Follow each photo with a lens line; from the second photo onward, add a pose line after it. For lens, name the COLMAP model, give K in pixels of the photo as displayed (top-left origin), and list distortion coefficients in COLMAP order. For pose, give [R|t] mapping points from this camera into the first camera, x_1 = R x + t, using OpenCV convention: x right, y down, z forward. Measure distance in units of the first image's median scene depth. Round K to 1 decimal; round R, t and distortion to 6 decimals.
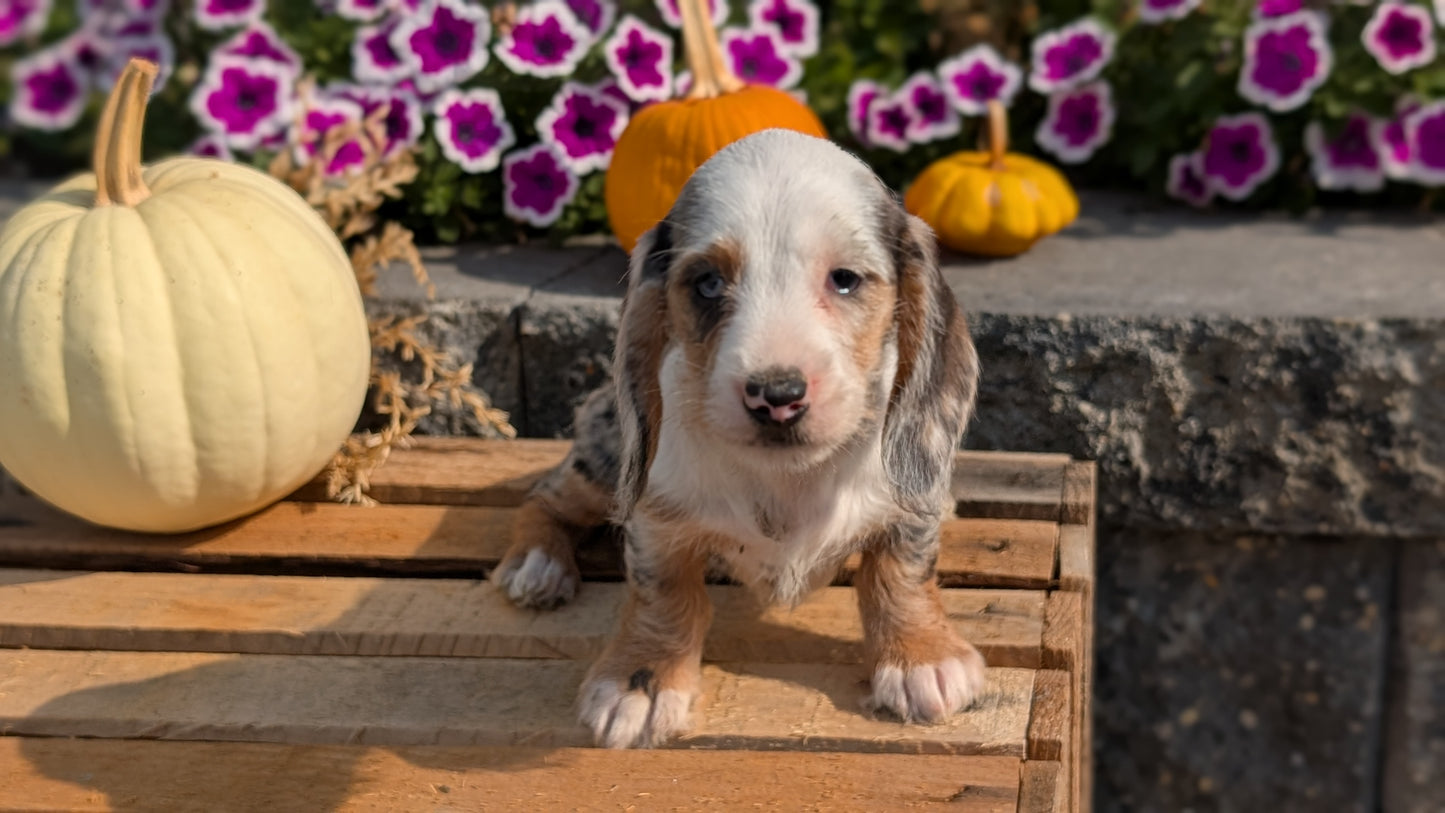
lens RADIAL K [[2114.3, 0, 724.0], [0, 2114.3, 444.0], [0, 0, 1]] dist [0.118432, -0.702670]
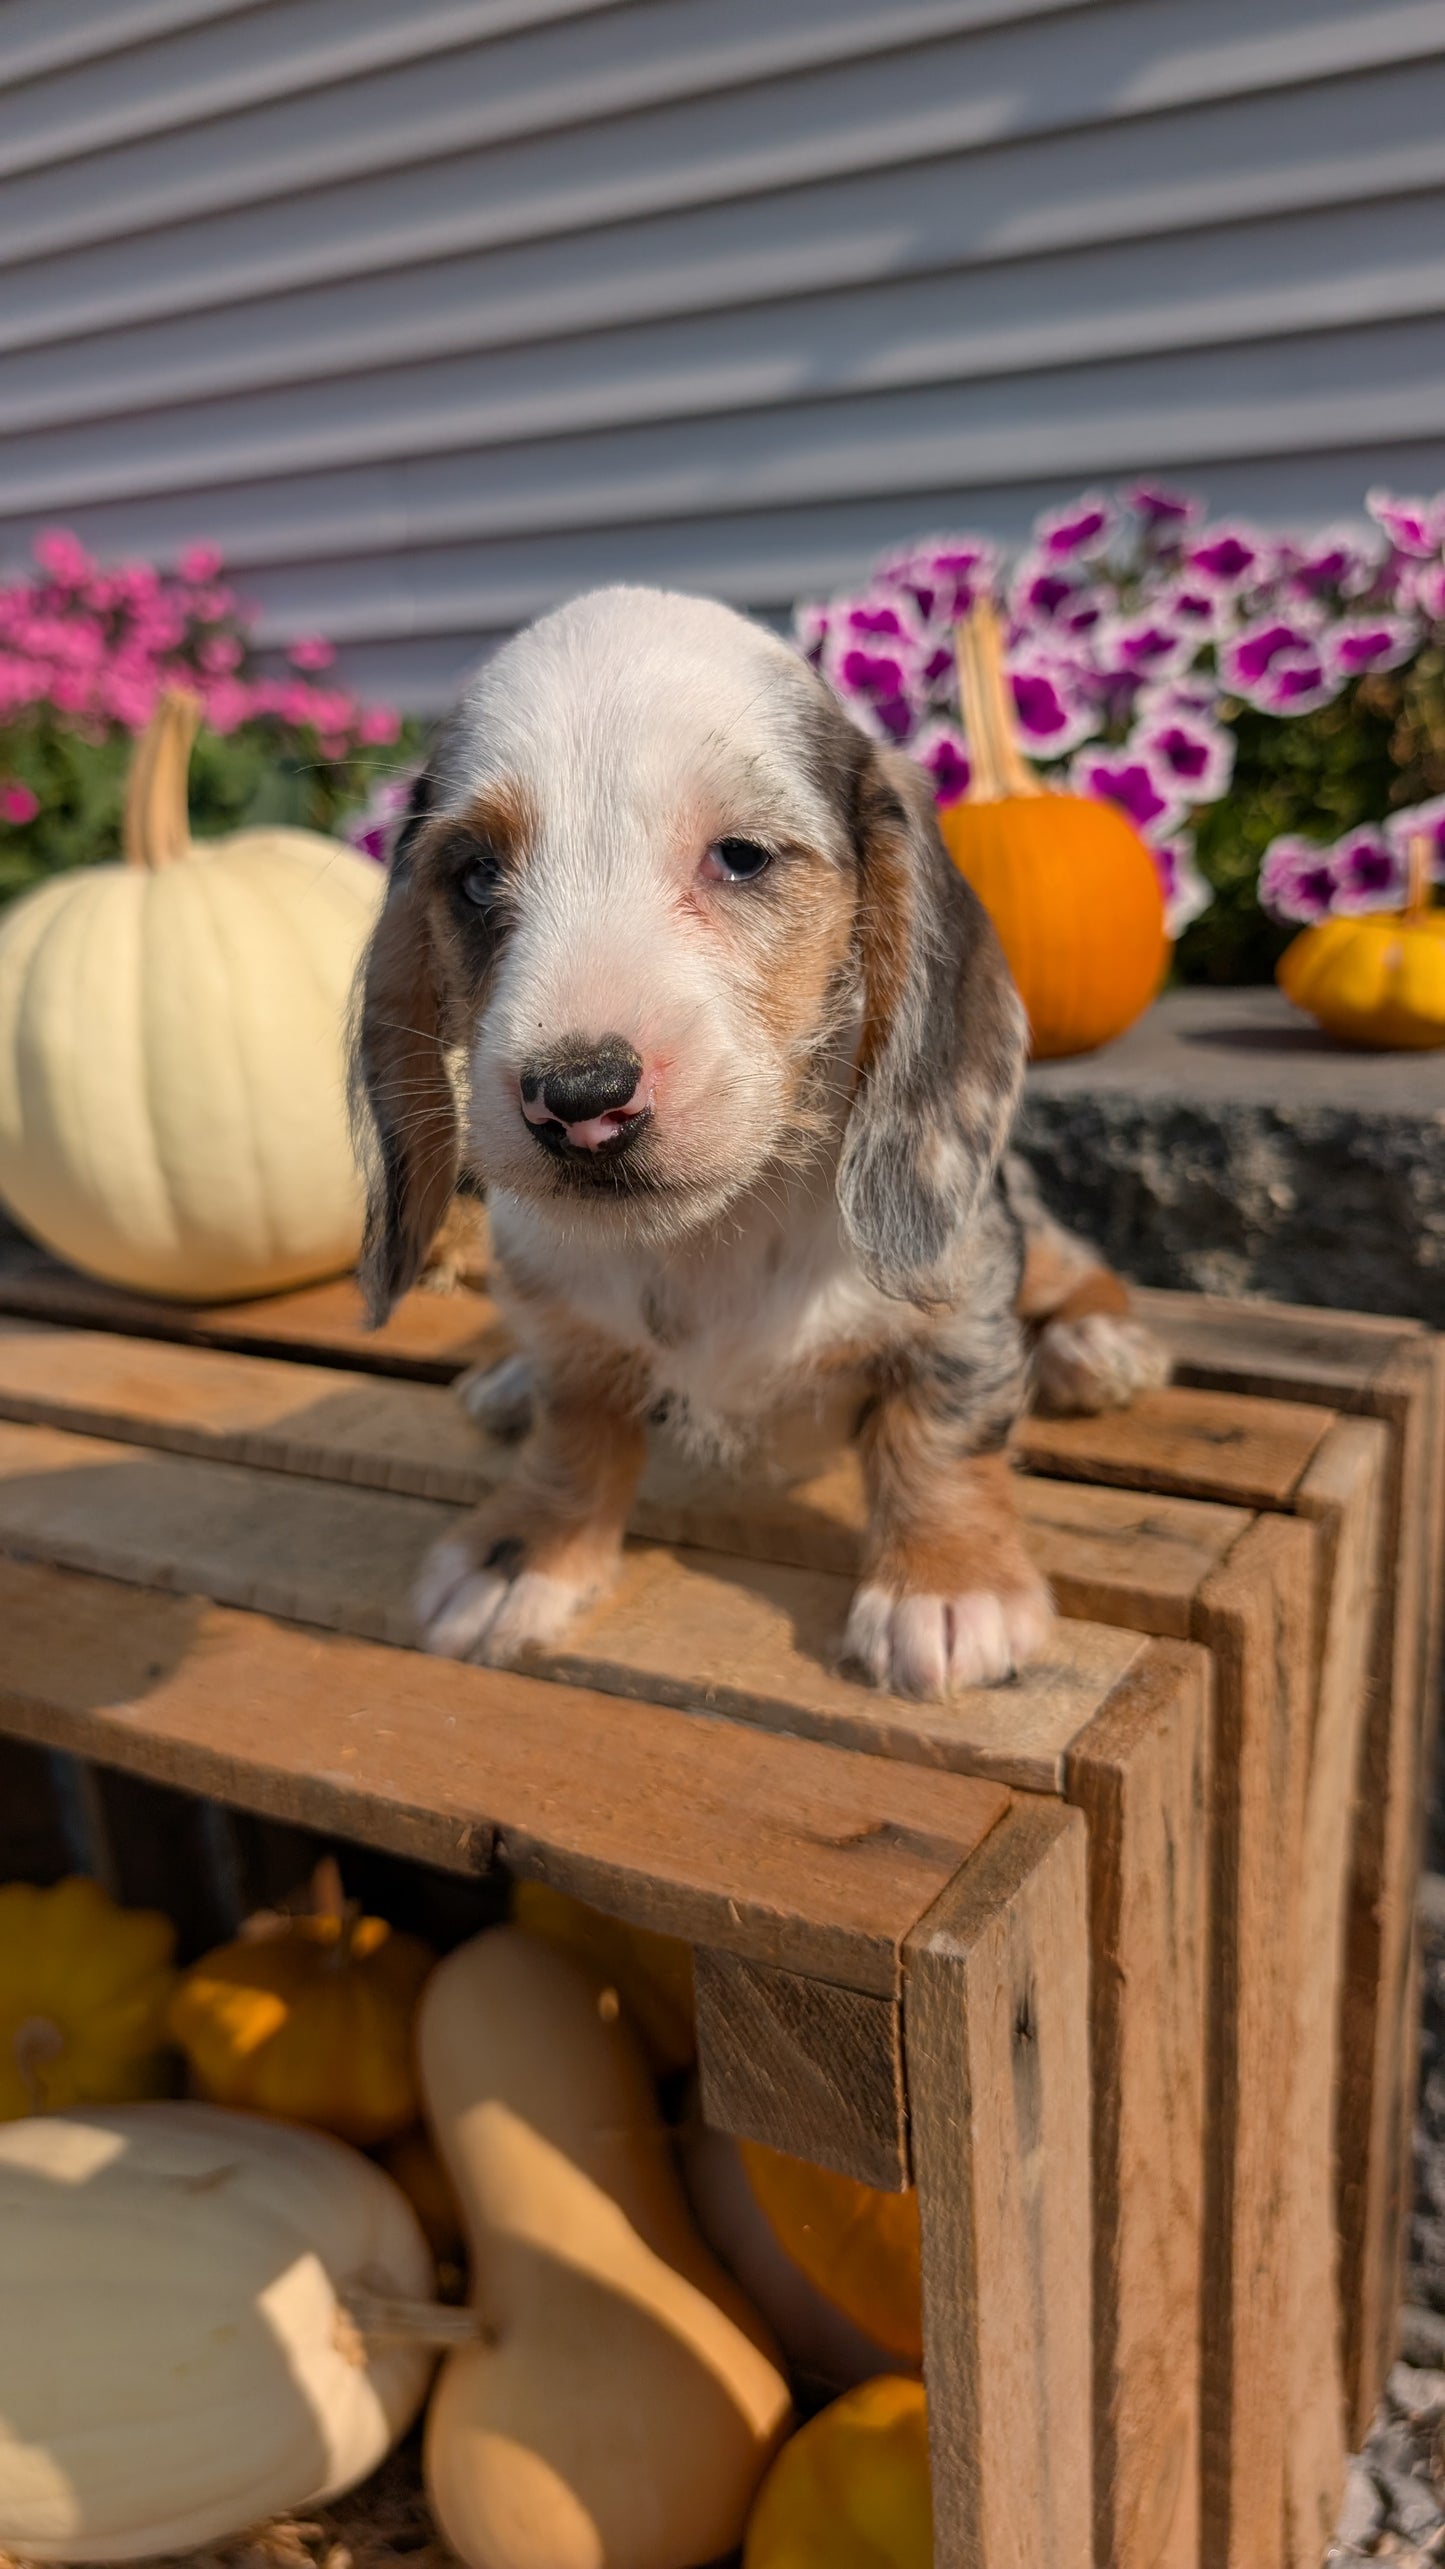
lens RADIAL K [[1943.9, 0, 695.3], [0, 1943.9, 1293.8], [0, 0, 1]] dist [-0.031318, -0.000215]
pose [[0.930020, 0.096977, -0.354484, 0.165261], [-0.109412, 0.993881, -0.015154, 0.029118], [0.350846, 0.052878, 0.934939, 0.371157]]
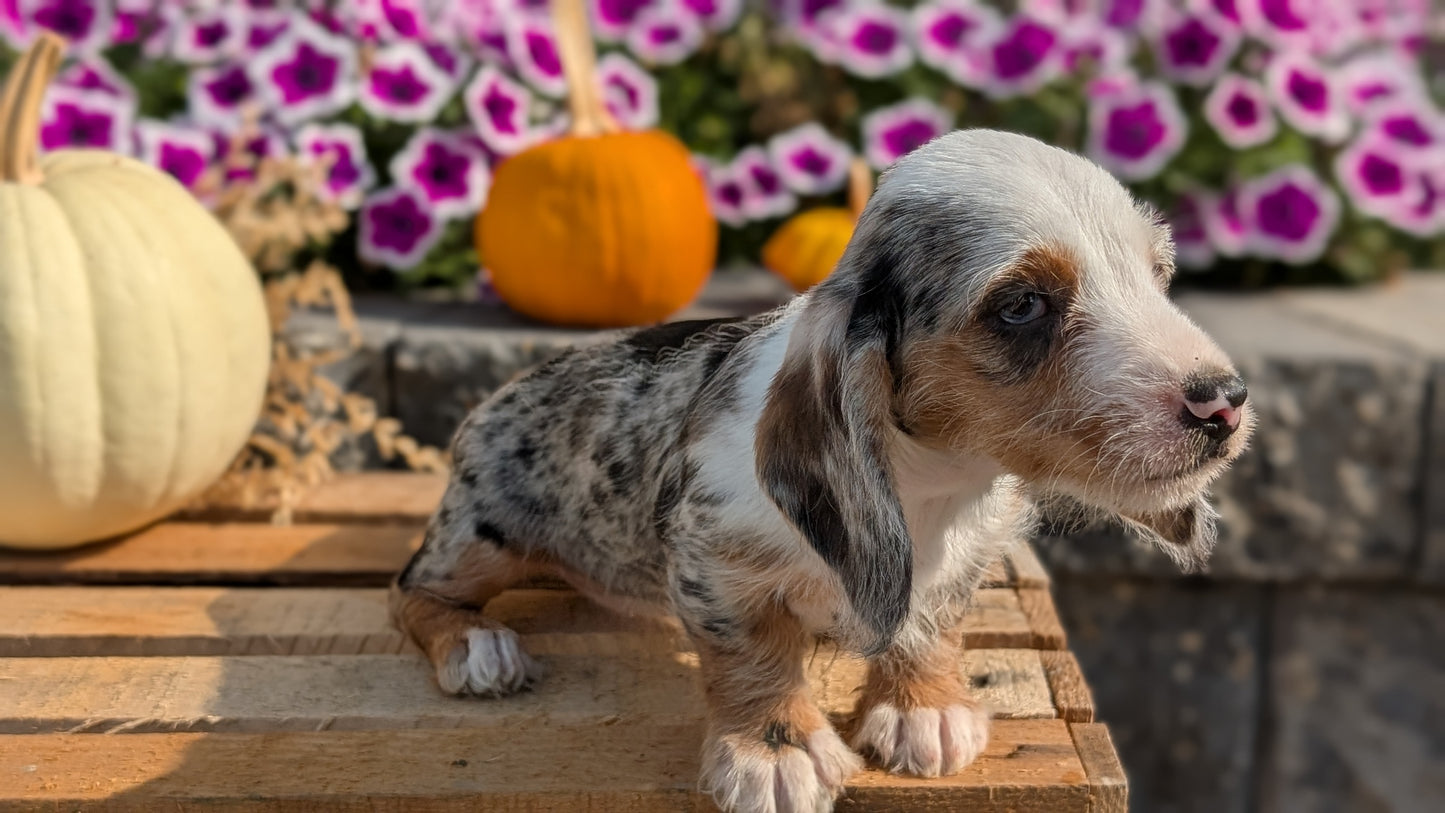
lens RADIAL K [[2120.2, 0, 670.4], [0, 2120.2, 377.3], [0, 0, 1]] dist [0.188829, -1.002726]
pose [[0.984069, 0.022542, 0.176350, -0.154023], [0.002697, 0.989922, -0.141585, 0.095364], [-0.177764, 0.139805, 0.974092, 0.047334]]
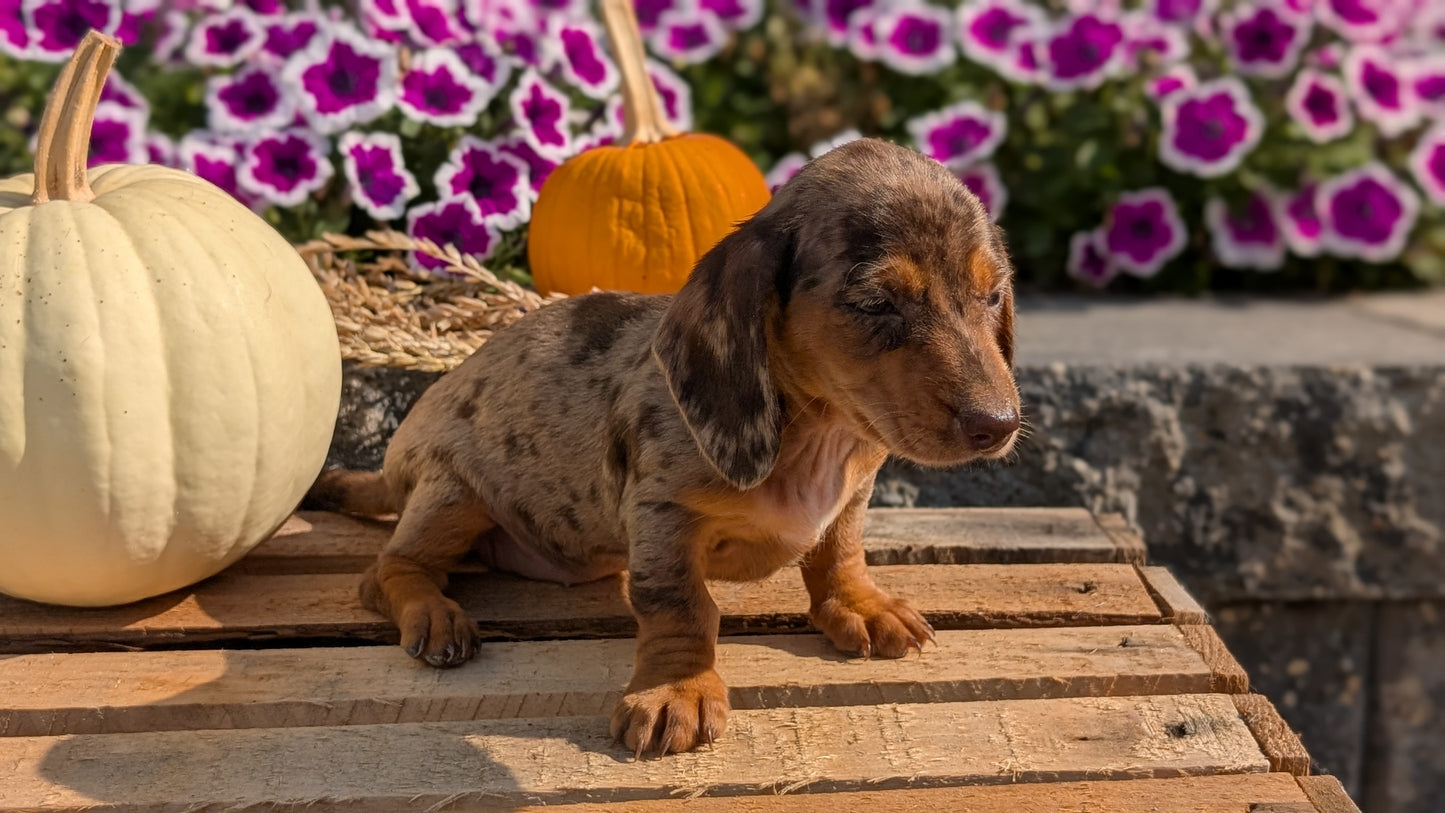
lens RADIAL K [[2122.3, 0, 692.6], [0, 2122.3, 356.9], [0, 0, 1]] dist [0.169719, -0.827810]
pose [[0.971276, 0.006468, 0.237868, -0.226500], [0.031482, 0.987350, -0.155396, 0.078696], [-0.235864, 0.158421, 0.958786, 0.135590]]
